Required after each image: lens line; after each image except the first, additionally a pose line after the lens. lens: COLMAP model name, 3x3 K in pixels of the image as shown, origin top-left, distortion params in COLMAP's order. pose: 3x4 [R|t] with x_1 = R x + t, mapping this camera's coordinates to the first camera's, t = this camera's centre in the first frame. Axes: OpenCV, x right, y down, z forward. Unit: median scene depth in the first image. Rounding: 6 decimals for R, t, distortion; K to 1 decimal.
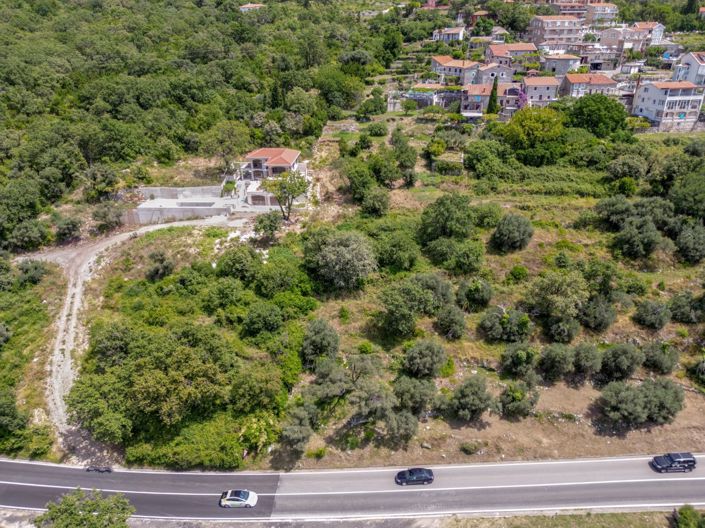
lens RADIAL K [[498.5, 0, 352.5], [0, 498.5, 264.0], [0, 0, 1]] dist [0.061535, -0.054526]
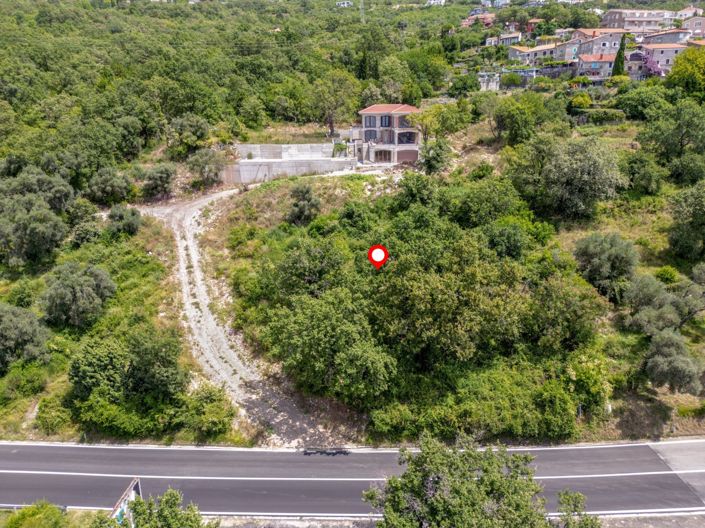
lens RADIAL K [[498.5, 0, 352.5], [0, 498.5, 264.0], [0, 0, 1]] dist [0.061535, -0.054526]
pose [[0.998609, -0.018943, 0.049205, -0.318369], [0.025118, 0.991445, -0.128088, 0.169823], [-0.046358, 0.129145, 0.990541, 0.246521]]
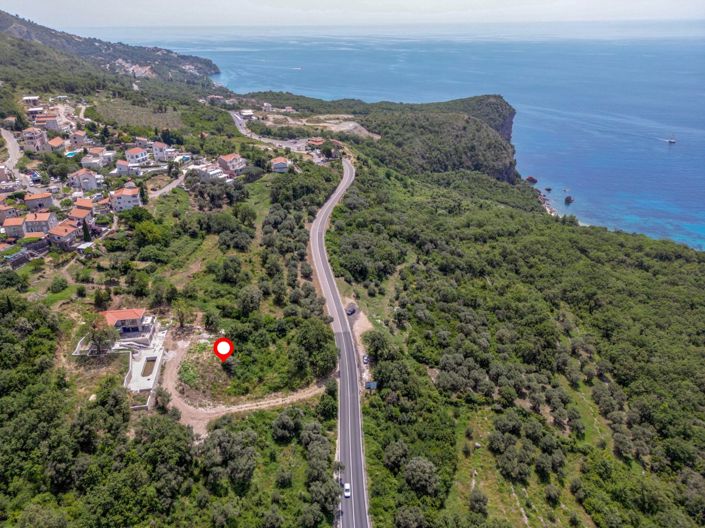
lens RADIAL K [[498.5, 0, 352.5], [0, 498.5, 264.0], [0, 0, 1]] dist [0.061535, -0.054526]
pose [[-0.200091, -0.420252, 0.885072, -1.718247], [0.420955, 0.778840, 0.464977, -0.832787], [-0.884737, 0.465614, 0.021068, 0.386871]]
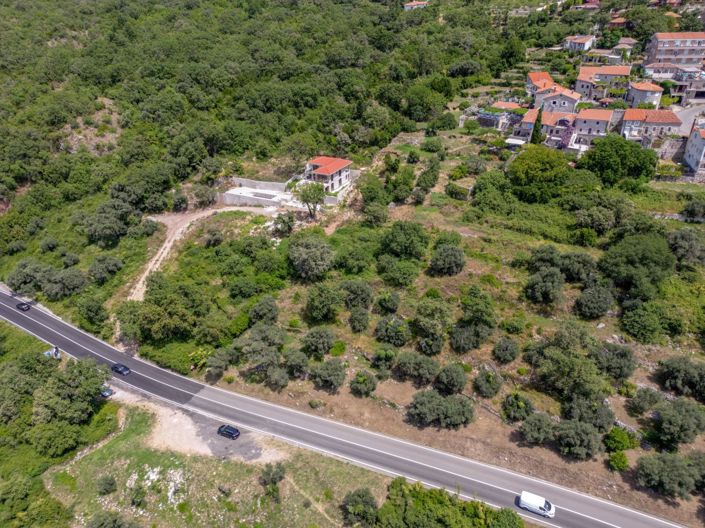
lens RADIAL K [[498.5, 0, 352.5], [0, 498.5, 264.0], [0, 0, 1]] dist [0.061535, -0.054526]
pose [[0.909870, 0.185744, -0.370993, 0.494116], [-0.162129, 0.982267, 0.094163, -0.115170], [0.381904, -0.025528, 0.923849, -0.176605]]
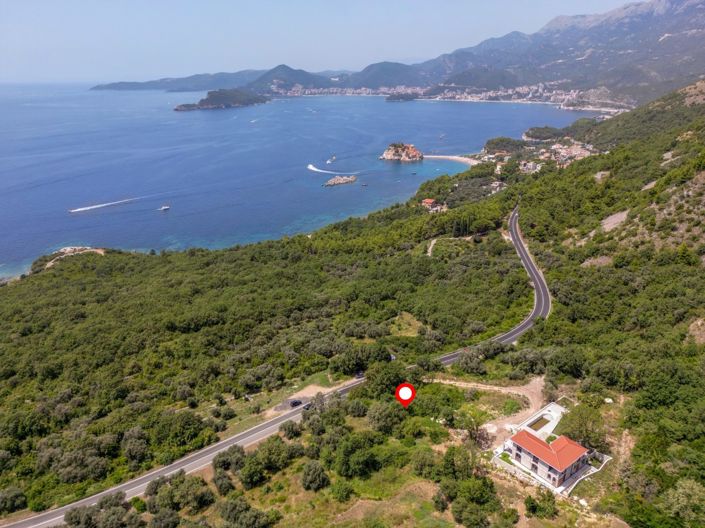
lens RADIAL K [[498.5, 0, 352.5], [0, 498.5, 264.0], [0, 0, 1]] dist [0.061535, -0.054526]
pose [[-0.758772, 0.237002, -0.606708, 0.852486], [-0.255315, 0.748697, 0.611774, -1.243422], [0.599232, 0.619099, -0.507580, 1.256215]]
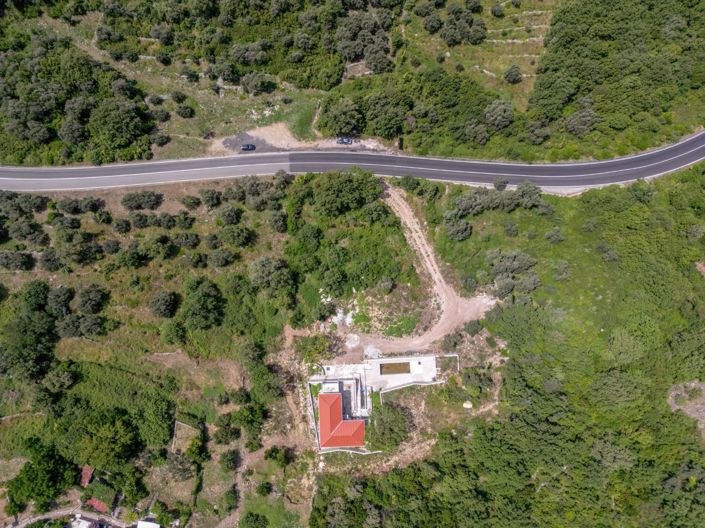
lens RADIAL K [[498.5, 0, 352.5], [0, 498.5, 264.0], [0, 0, 1]] dist [0.061535, -0.054526]
pose [[-0.995241, 0.095934, 0.017064, -0.283905], [-0.023294, -0.404299, 0.914330, -1.314249], [0.094614, 0.909582, 0.404610, 0.257982]]
